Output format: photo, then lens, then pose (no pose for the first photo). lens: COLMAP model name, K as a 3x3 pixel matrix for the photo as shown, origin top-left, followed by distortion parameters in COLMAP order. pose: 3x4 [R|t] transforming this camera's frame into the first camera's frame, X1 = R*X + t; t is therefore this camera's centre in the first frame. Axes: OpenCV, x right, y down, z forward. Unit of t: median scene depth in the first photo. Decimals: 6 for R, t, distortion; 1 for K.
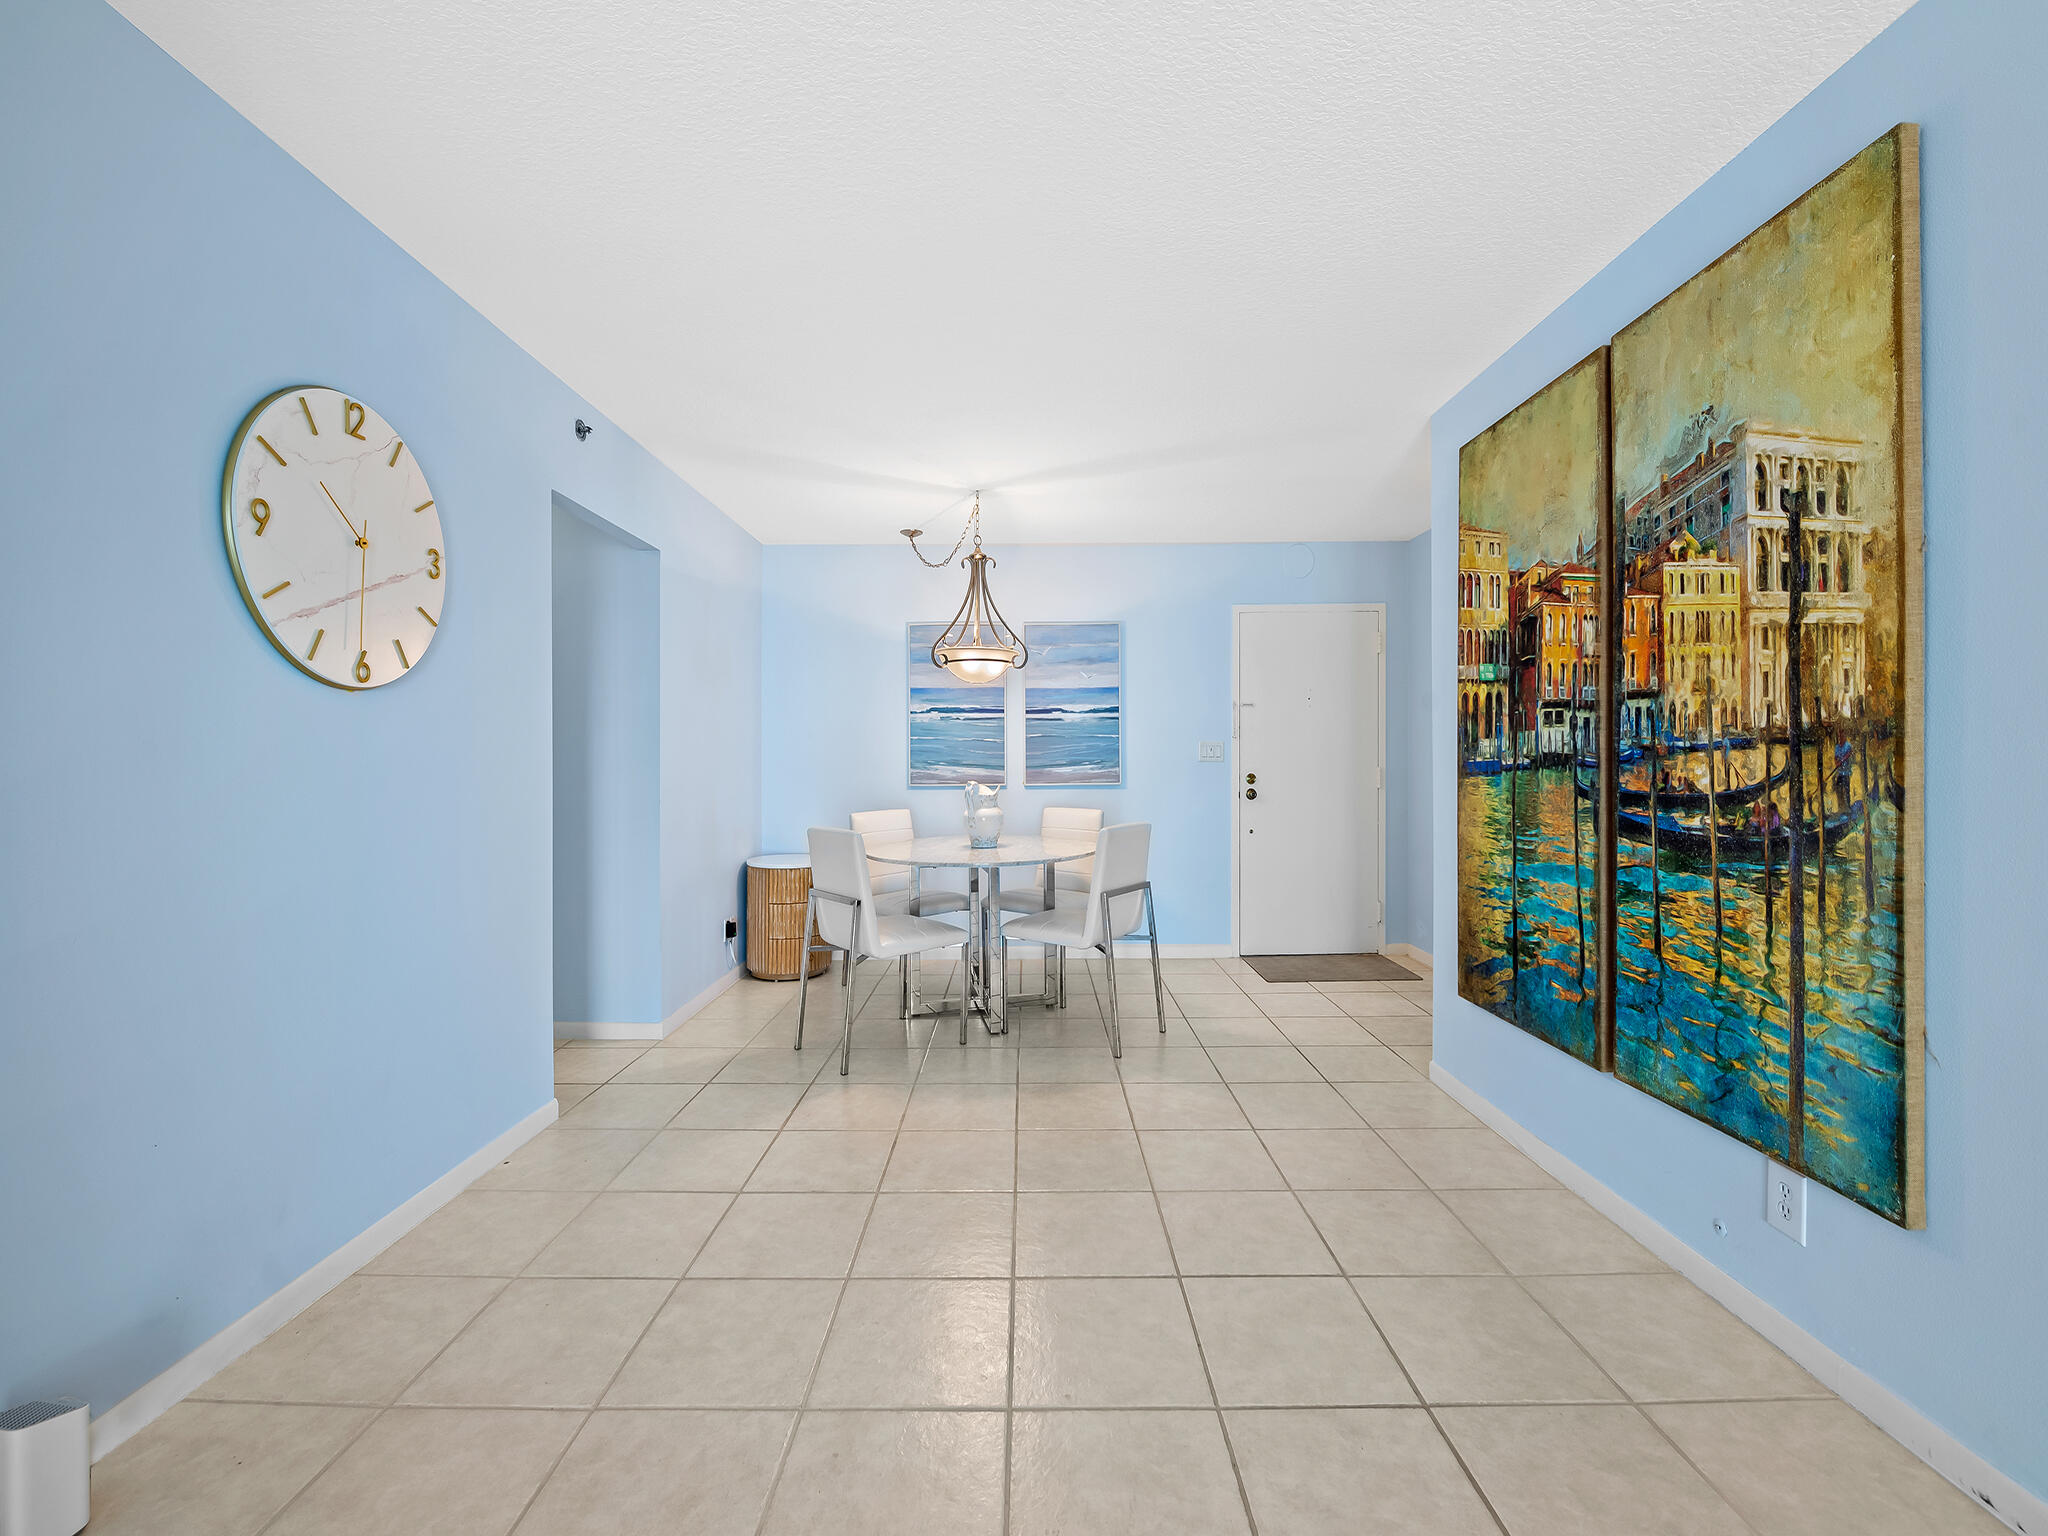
lens RADIAL K [[885.0, 0, 1024.0], [0, 885.0, 768.0], [0, 0, 1]] dist [-0.000209, -0.000021]
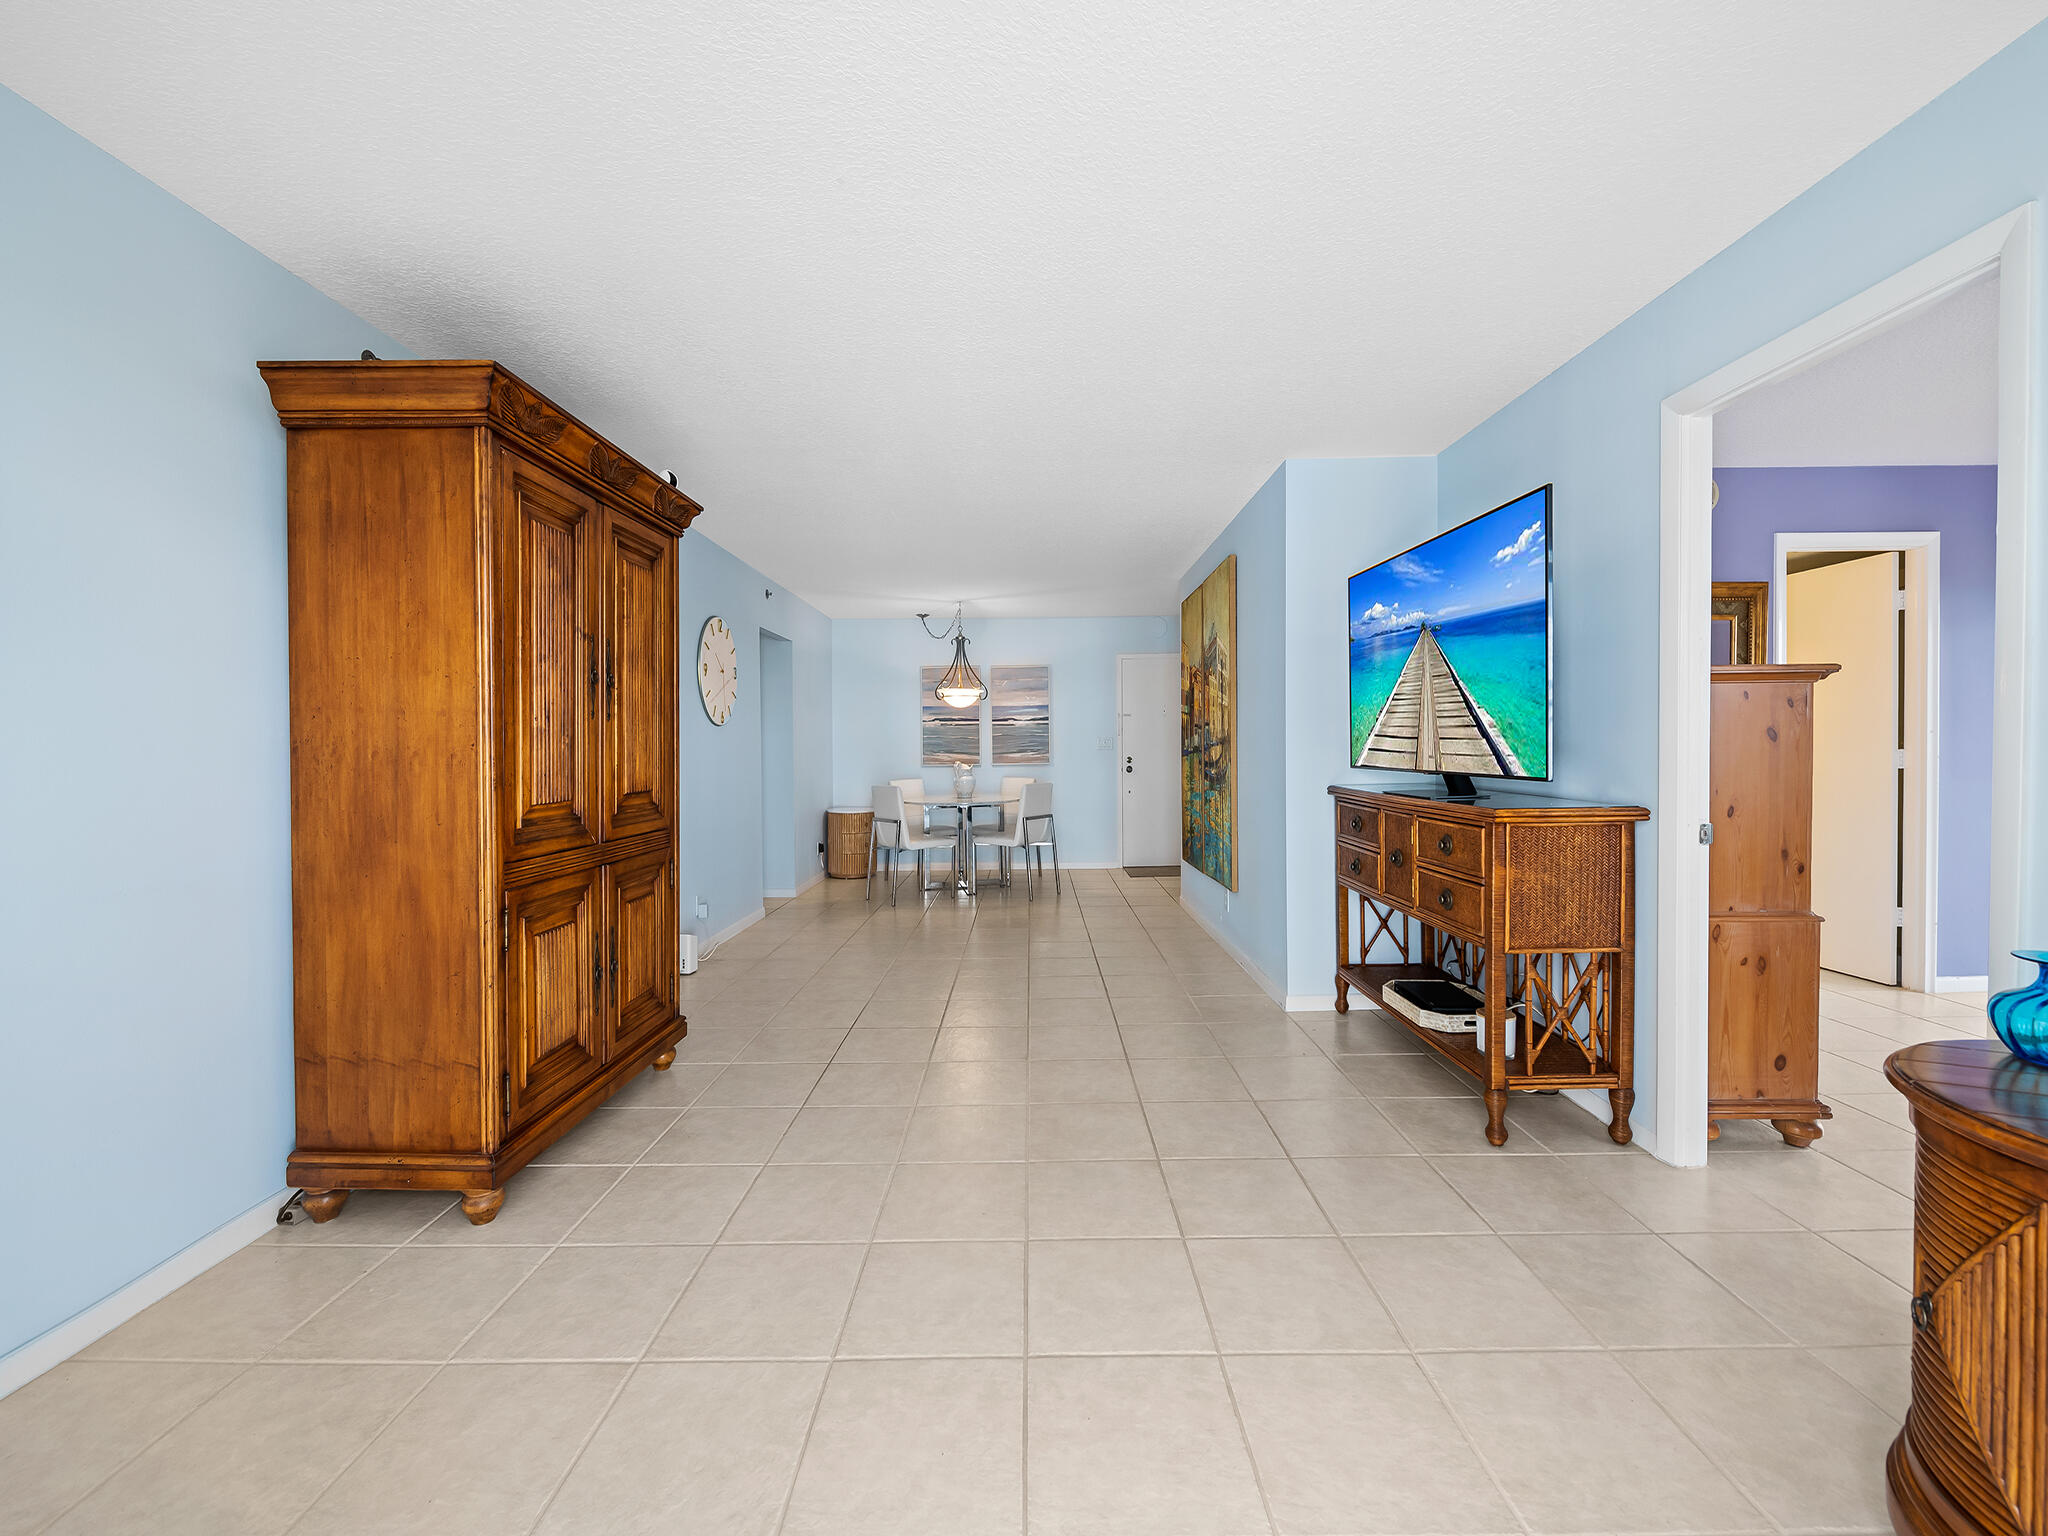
lens RADIAL K [[827.8, 0, 1024.0], [0, 827.8, 768.0], [0, 0, 1]] dist [-0.000002, -0.000005]
pose [[0.999982, -0.005863, 0.000802, 0.072441], [0.005850, 0.999863, 0.015461, 0.002584], [-0.000892, -0.015456, 0.999880, -0.669522]]
